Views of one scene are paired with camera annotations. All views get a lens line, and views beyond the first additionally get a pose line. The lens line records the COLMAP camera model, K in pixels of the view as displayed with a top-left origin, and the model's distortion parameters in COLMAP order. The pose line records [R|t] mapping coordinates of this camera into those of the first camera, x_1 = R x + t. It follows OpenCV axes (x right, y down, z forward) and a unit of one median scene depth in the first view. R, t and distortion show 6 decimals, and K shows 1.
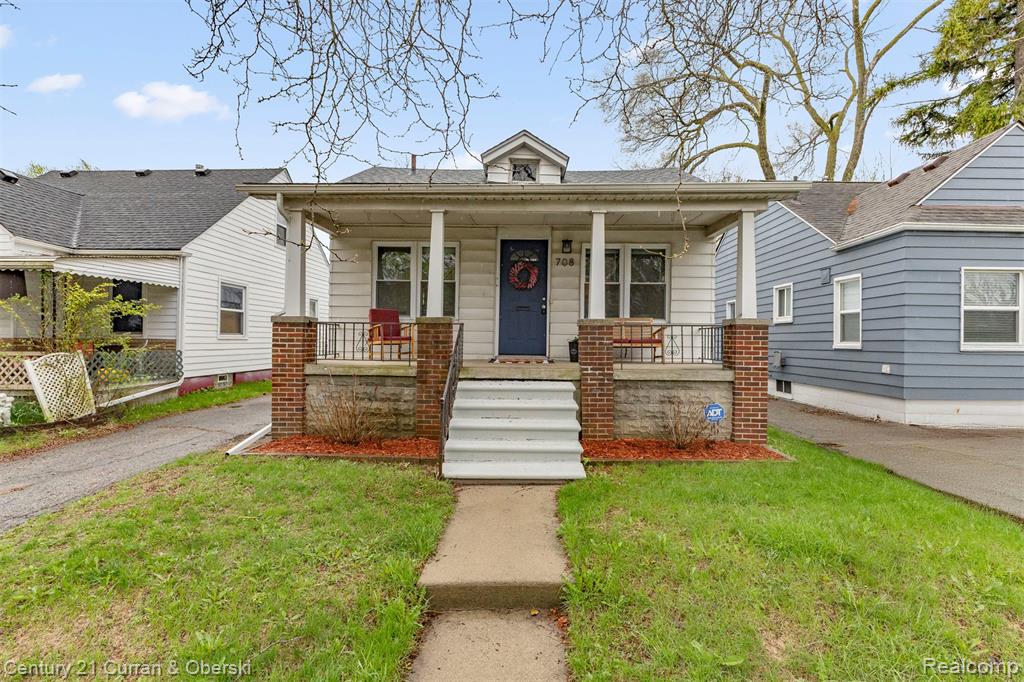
lens RADIAL K [[492.3, 0, 512.0], [0, 492.3, 341.0], [0, 0, 1]] dist [0.000388, -0.000542]
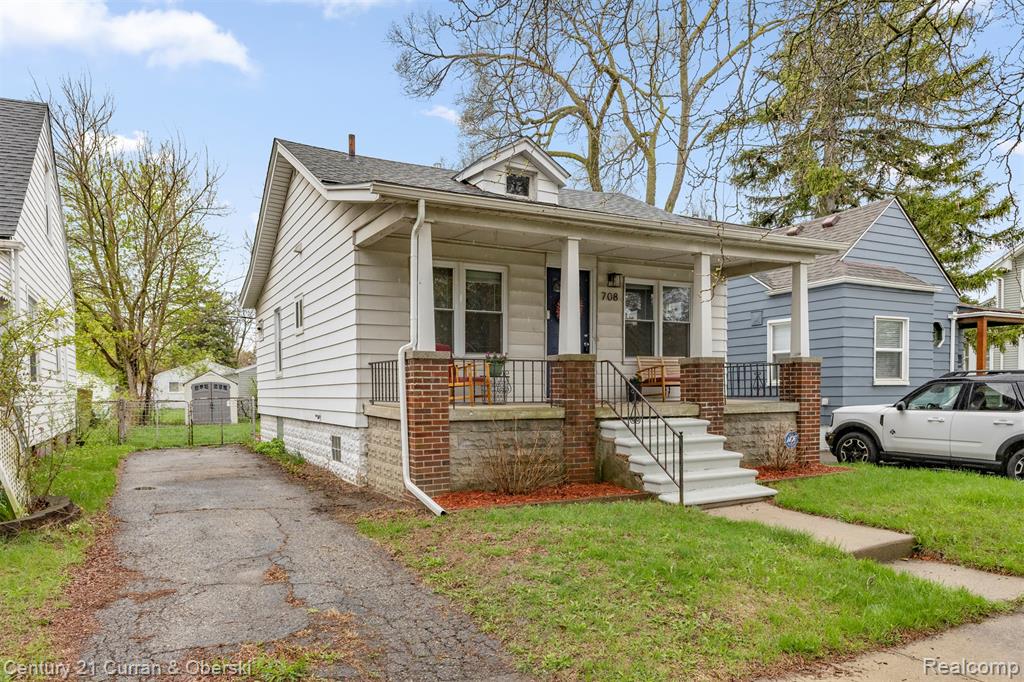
lens RADIAL K [[696.5, 0, 511.1], [0, 696.5, 422.0], [0, 0, 1]] dist [0.020553, -0.000494]
pose [[0.870175, -0.040461, 0.491078, -0.723830], [0.018096, 0.998575, 0.050210, 0.008924], [-0.492410, -0.034805, 0.869667, -0.073993]]
